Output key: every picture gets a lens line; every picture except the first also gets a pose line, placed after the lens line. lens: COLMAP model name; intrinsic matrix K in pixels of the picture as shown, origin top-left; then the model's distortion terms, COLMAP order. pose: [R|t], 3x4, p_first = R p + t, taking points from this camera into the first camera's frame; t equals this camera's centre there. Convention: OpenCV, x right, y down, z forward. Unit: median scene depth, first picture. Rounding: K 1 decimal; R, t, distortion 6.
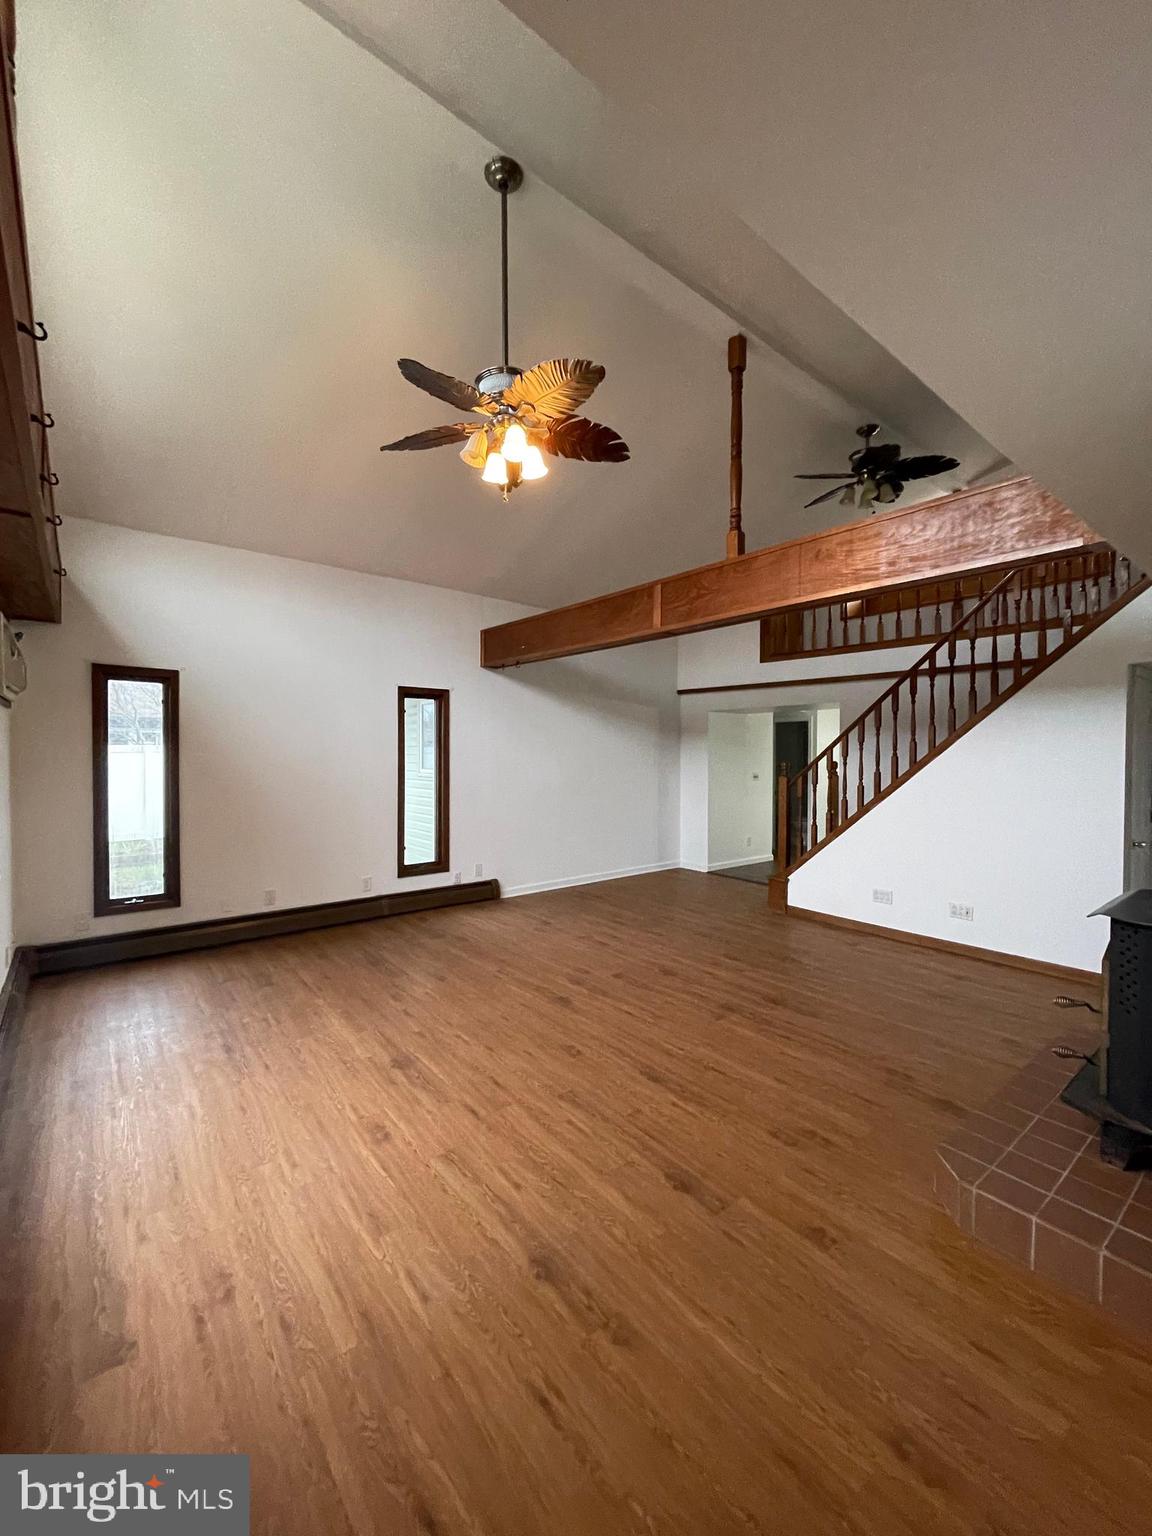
lens RADIAL K [[614.1, 0, 570.6], [0, 614.1, 763.0], [0, 0, 1]] dist [-0.004658, -0.000458]
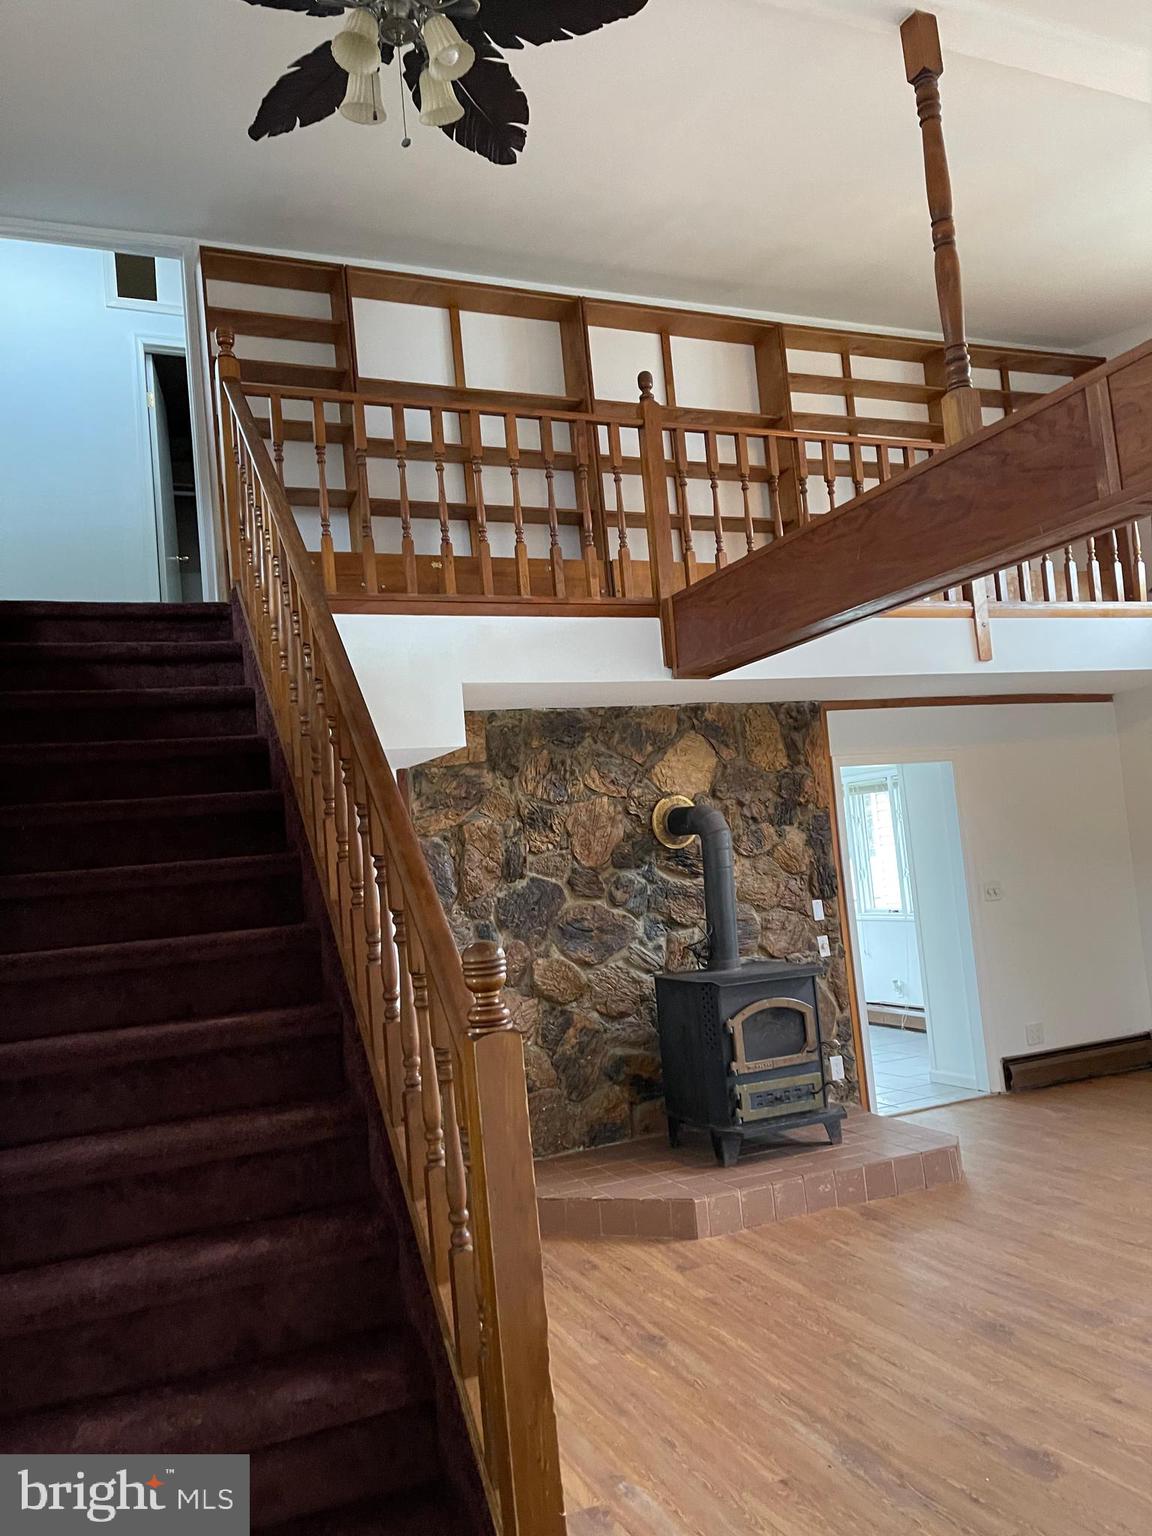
lens RADIAL K [[1151.1, 0, 579.9], [0, 1151.1, 780.1], [0, 0, 1]] dist [0.056798, -0.066762]
pose [[-0.961585, 0.099508, 0.255838, 0.368736], [0.085937, 0.994261, -0.063715, -0.036310], [-0.260710, -0.039281, -0.964618, 2.049385]]
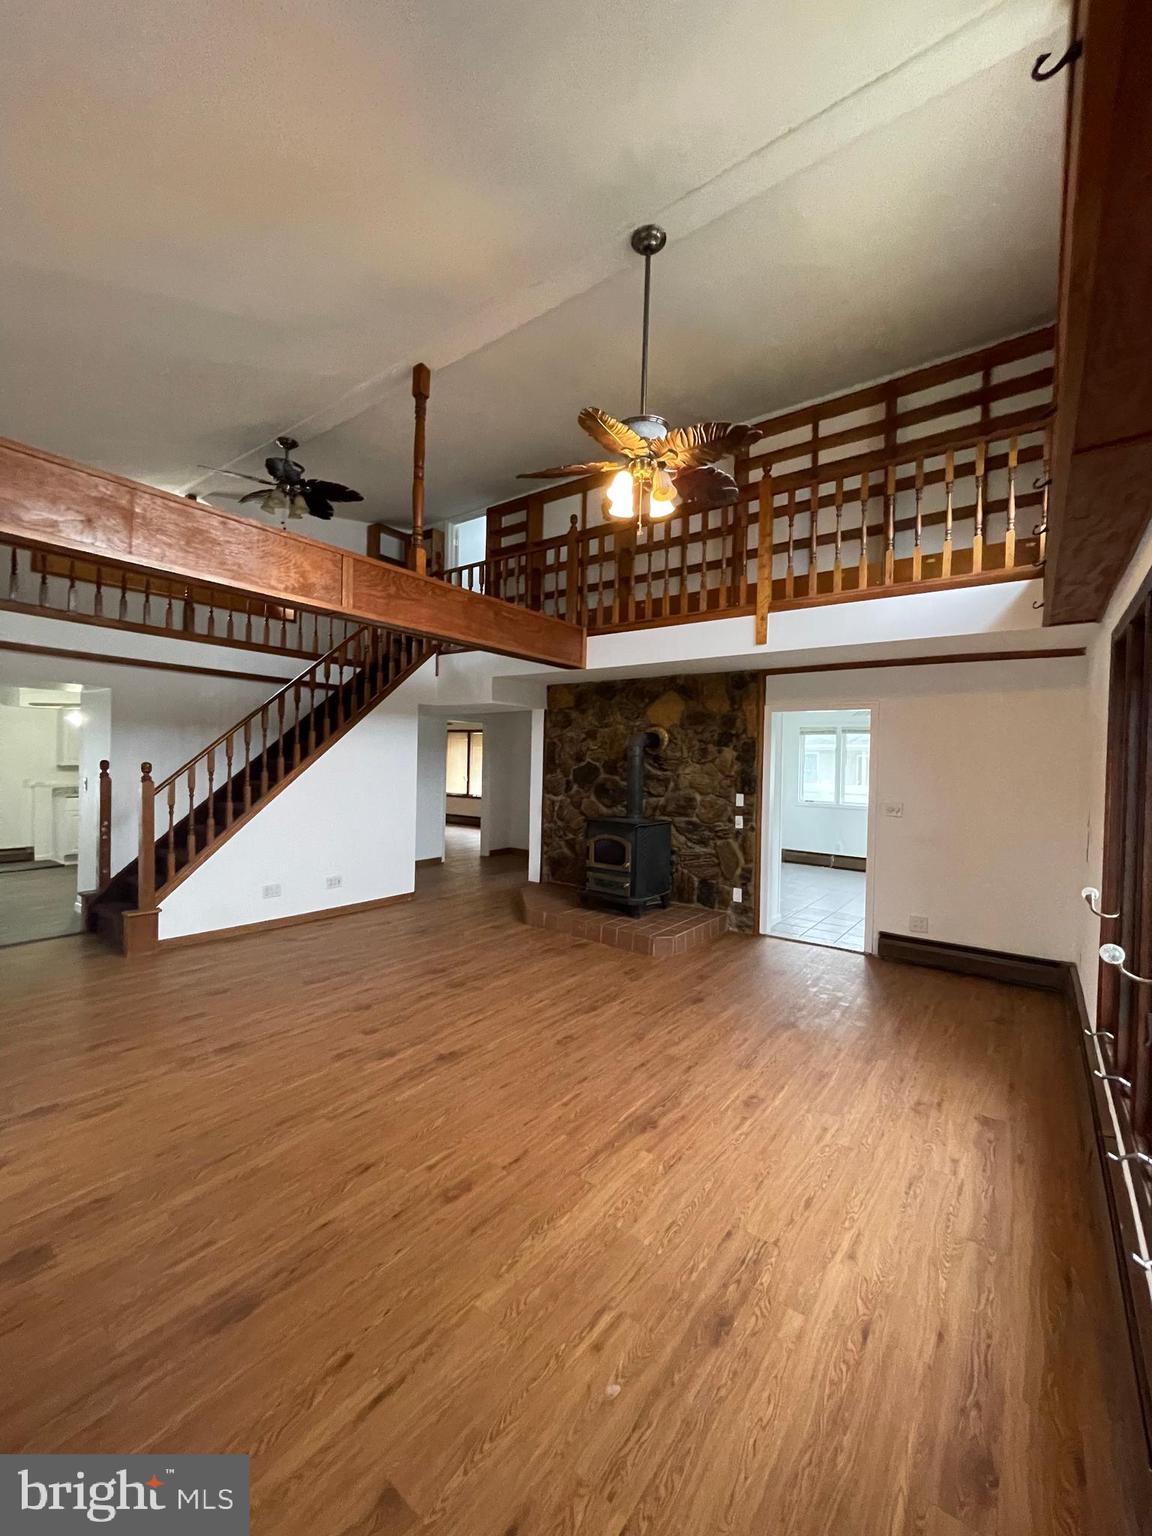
lens RADIAL K [[614.1, 0, 574.2], [0, 614.1, 761.4], [0, 0, 1]] dist [-0.004658, -0.000458]
pose [[-0.252134, -0.012180, 0.967616, -0.863668], [-0.011506, 0.999888, 0.009589, -0.026171], [-0.967624, -0.008715, -0.252246, 1.050304]]
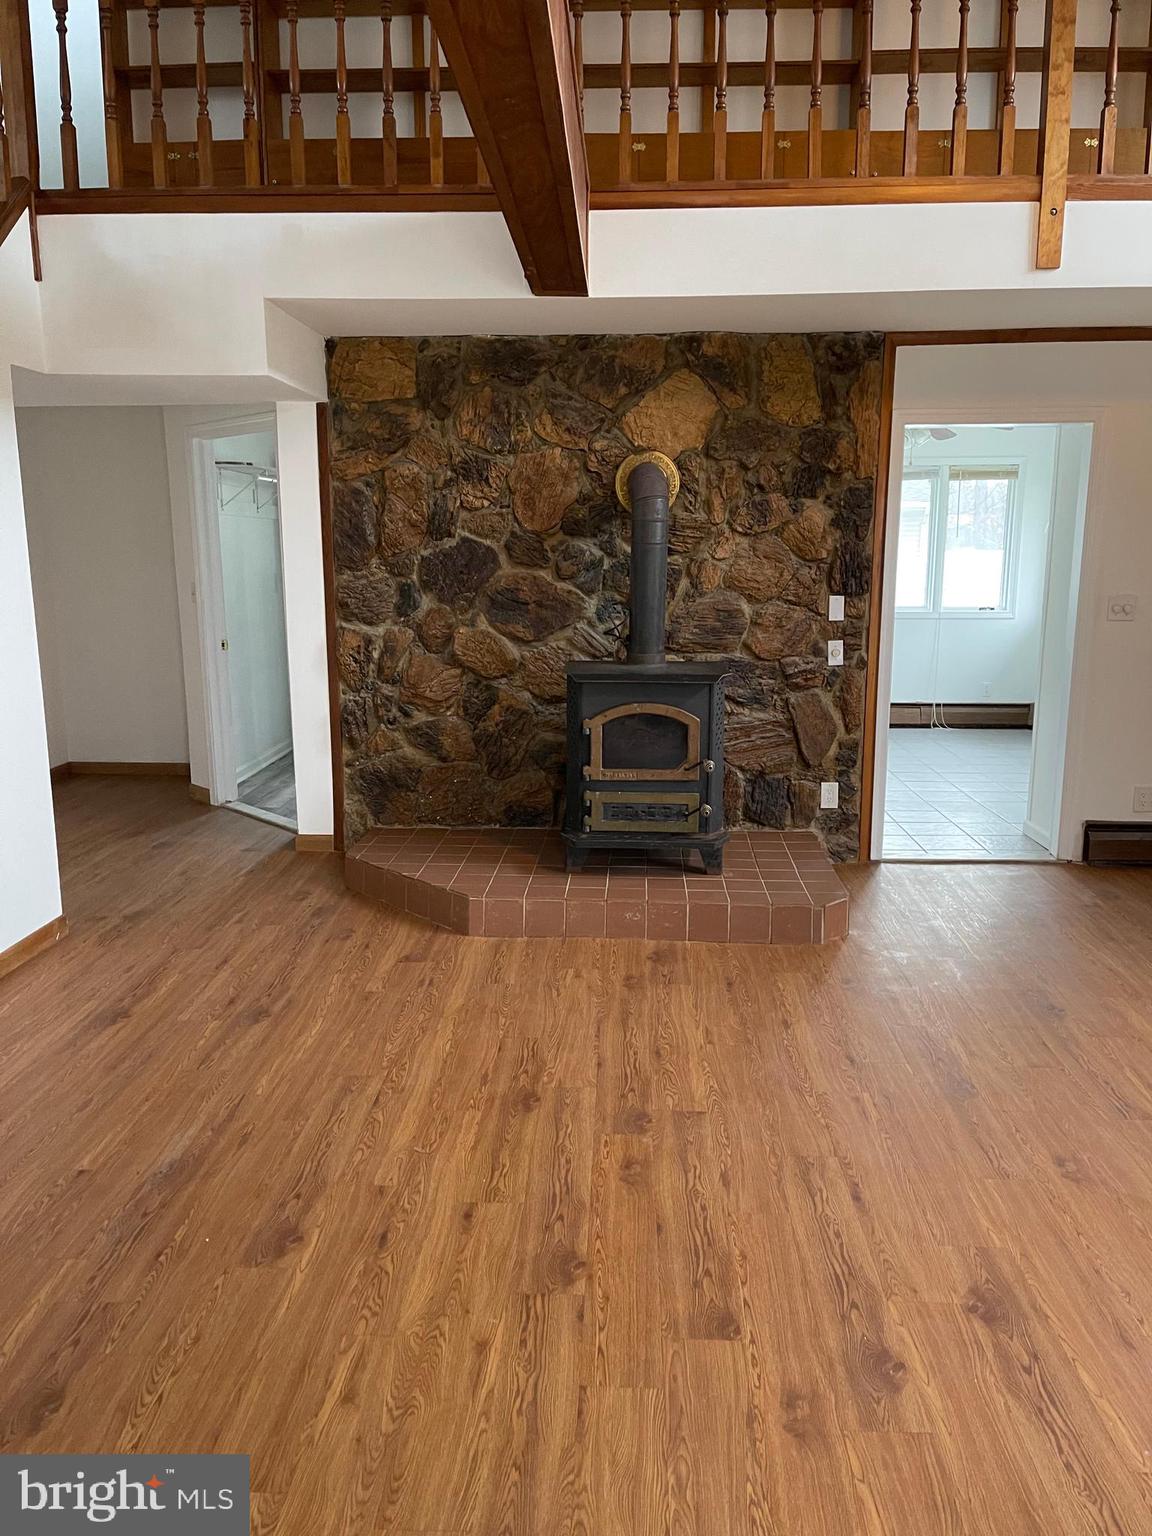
lens RADIAL K [[1151.1, 0, 578.3], [0, 1151.1, 778.7], [0, 0, 1]] dist [0.056798, -0.066762]
pose [[-0.755055, -0.134156, 0.641790, -0.206392], [0.004834, 0.977677, 0.210056, -0.016508], [-0.655644, 0.161706, -0.737552, 1.555738]]
